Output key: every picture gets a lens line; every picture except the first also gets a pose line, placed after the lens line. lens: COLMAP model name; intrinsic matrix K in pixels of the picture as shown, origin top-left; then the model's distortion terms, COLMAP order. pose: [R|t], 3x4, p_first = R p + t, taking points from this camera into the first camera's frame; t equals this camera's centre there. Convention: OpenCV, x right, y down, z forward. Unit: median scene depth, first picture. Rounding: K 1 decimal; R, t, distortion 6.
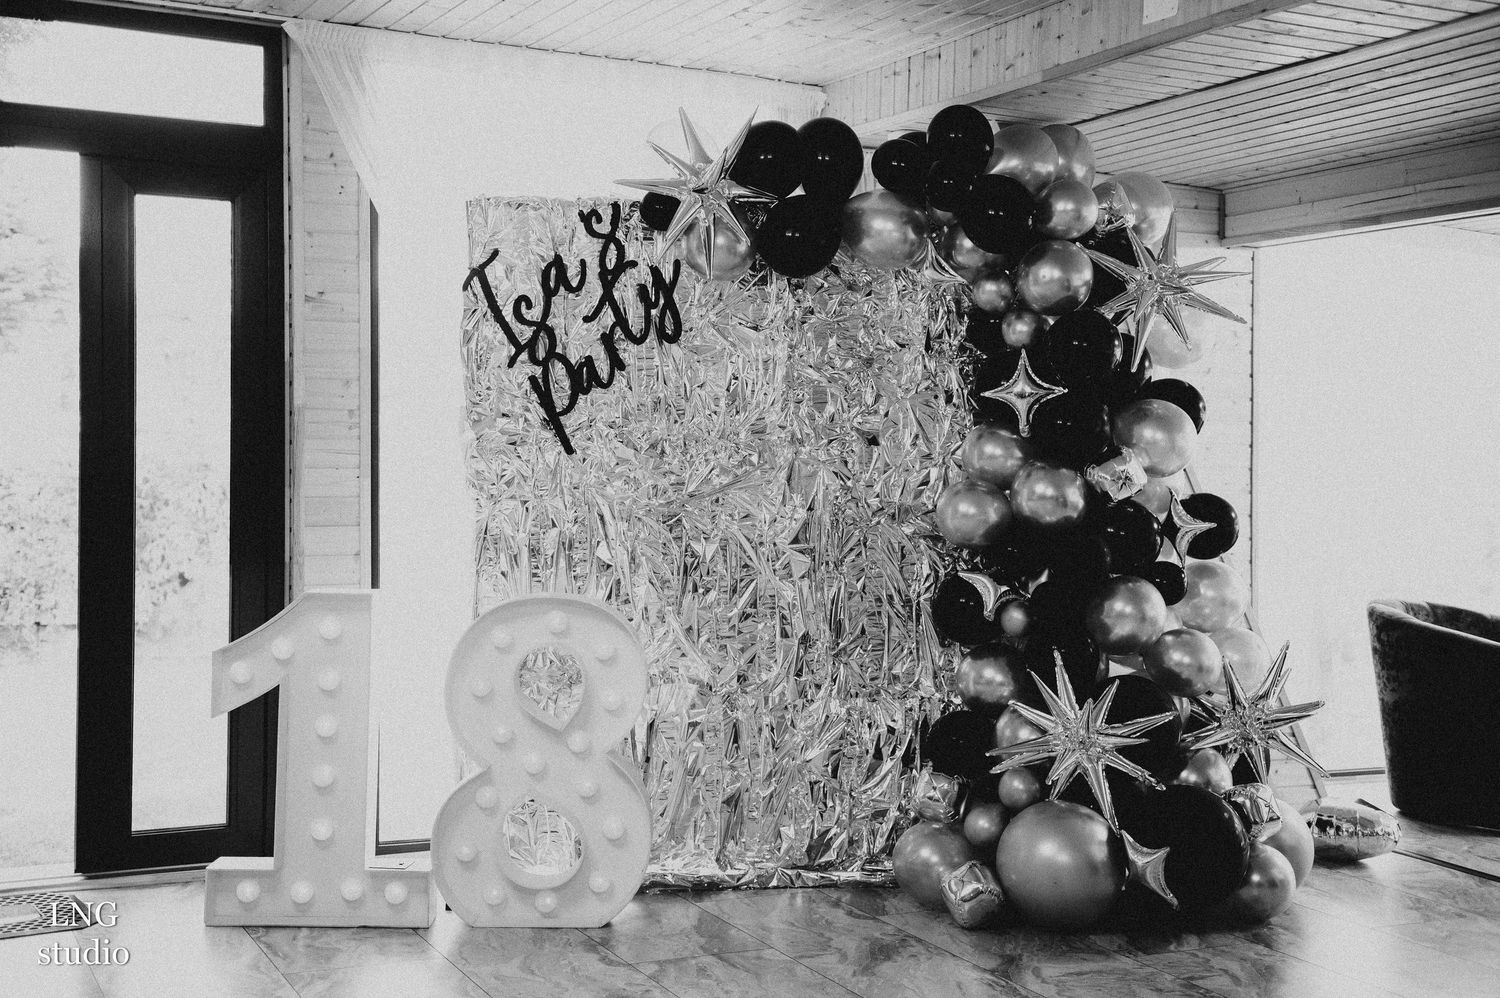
lens RADIAL K [[1959.7, 0, 750.0], [0, 1959.7, 499.0], [0, 0, 1]] dist [0.120467, -0.001896]
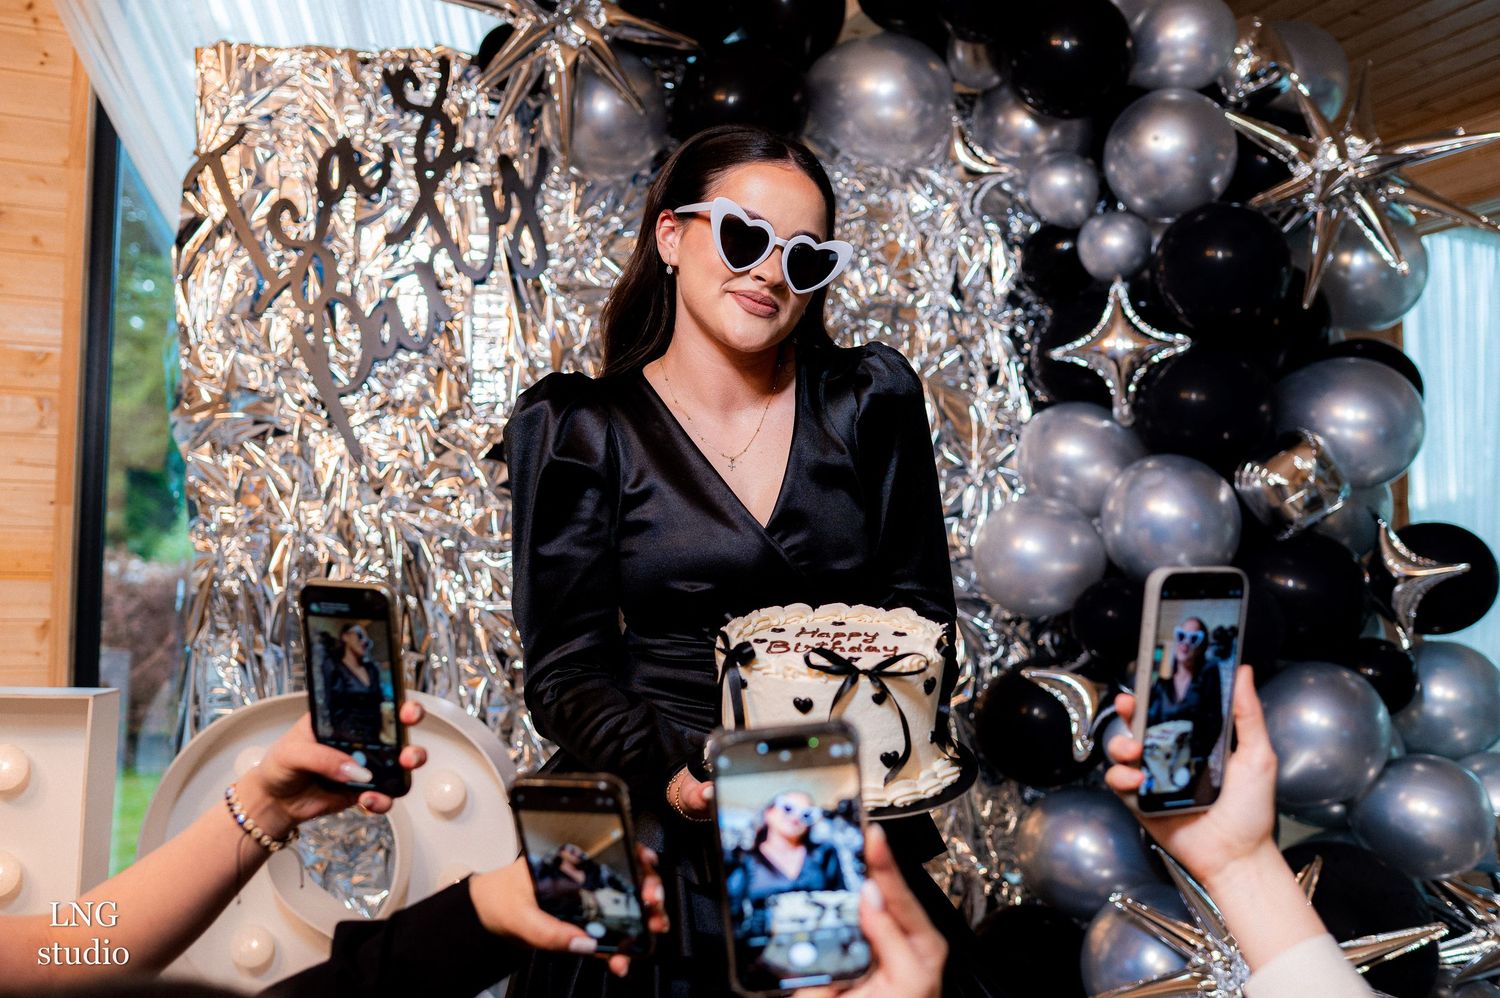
lens RADIAL K [[1486.8, 0, 750.0], [0, 1486.8, 499.0], [0, 0, 1]] dist [0.003198, -0.009954]
pose [[0.998176, -0.006311, -0.060047, 0.055226], [-0.000266, 0.994053, -0.108893, 0.038622], [0.060377, 0.108711, 0.992238, 0.555818]]
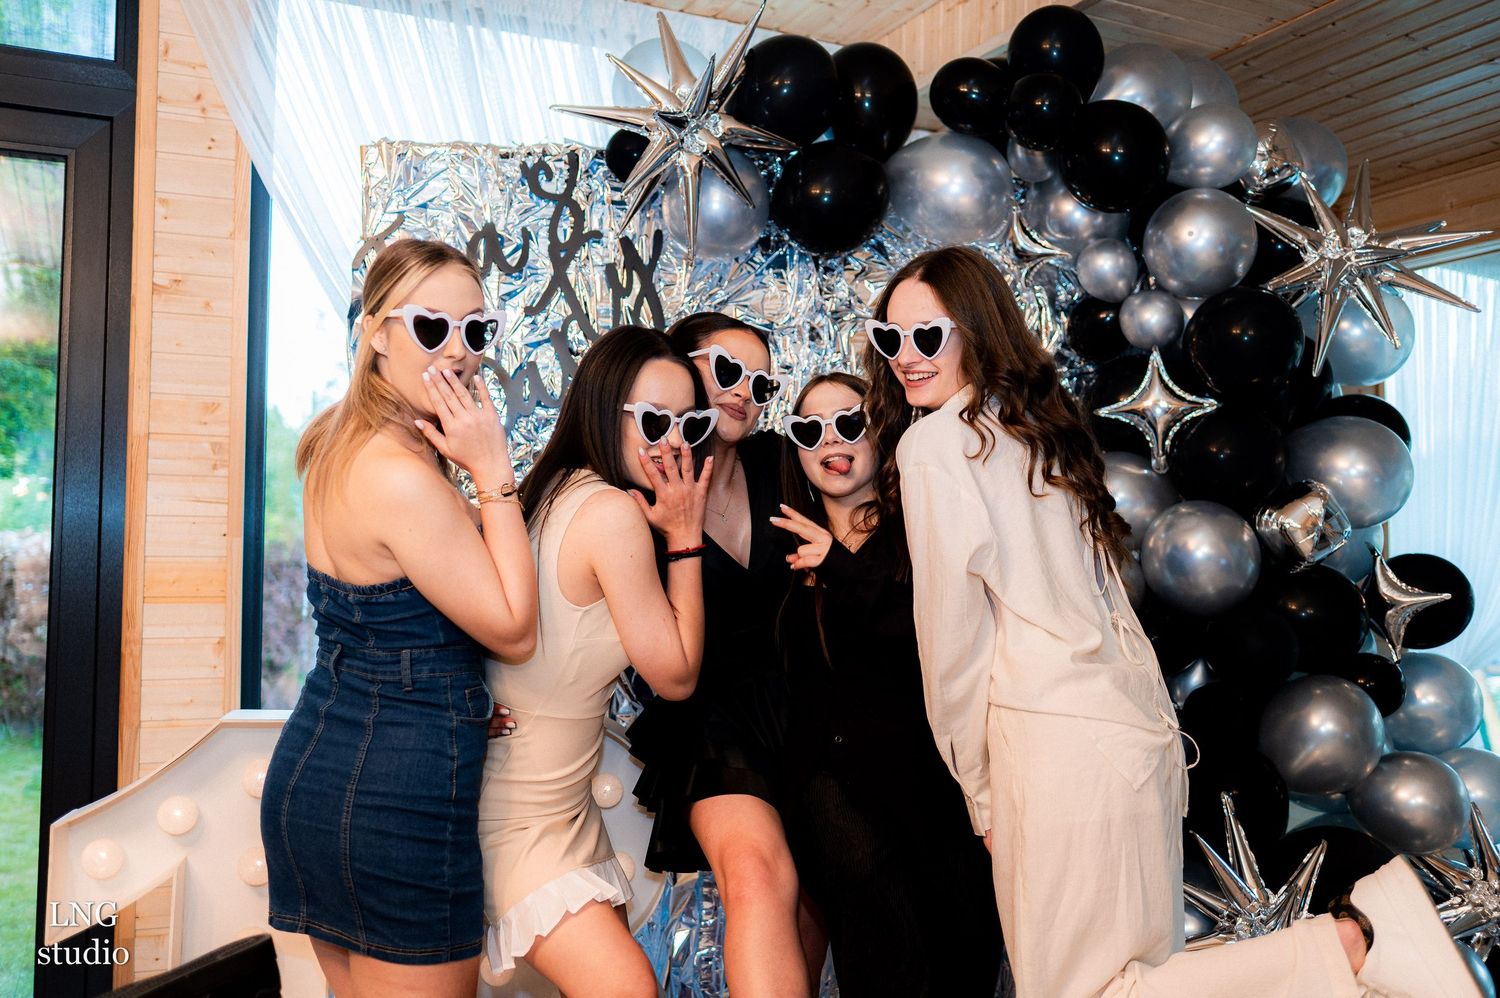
lens RADIAL K [[1463.1, 0, 750.0], [0, 1463.1, 499.0], [0, 0, 1]] dist [-0.006952, 0.001210]
pose [[0.999078, -0.006771, -0.042384, 0.017969], [0.003013, 0.996107, -0.088101, 0.022357], [0.042816, 0.087893, 0.995209, 0.483840]]
